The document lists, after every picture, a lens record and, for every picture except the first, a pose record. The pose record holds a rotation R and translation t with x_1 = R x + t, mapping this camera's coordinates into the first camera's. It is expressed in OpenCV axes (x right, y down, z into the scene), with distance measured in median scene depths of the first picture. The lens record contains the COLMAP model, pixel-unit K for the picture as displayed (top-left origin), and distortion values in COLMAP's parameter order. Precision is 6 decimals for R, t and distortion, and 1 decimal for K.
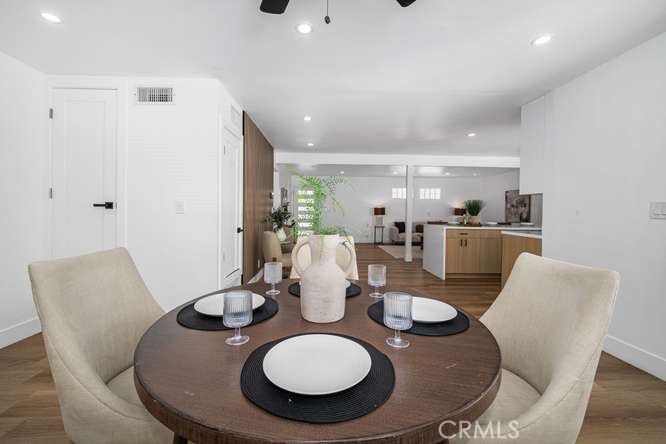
lens RADIAL K [[270.2, 0, 330.3], [0, 270.2, 219.3], [0, 0, 1]] dist [-0.002132, -0.000079]
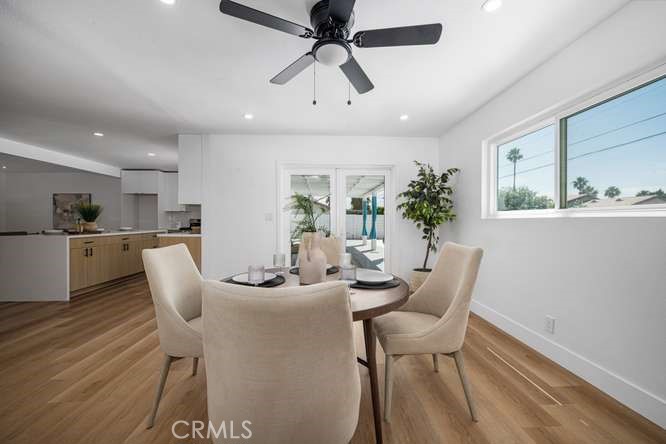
lens RADIAL K [[270.2, 0, 330.3], [0, 270.2, 219.3], [0, 0, 1]] dist [-0.002132, -0.000079]
pose [[0.012796, -0.009411, 0.999874, -0.357455], [0.031413, 0.999466, 0.009006, -0.003939], [-0.999425, 0.031294, 0.013085, 0.184627]]
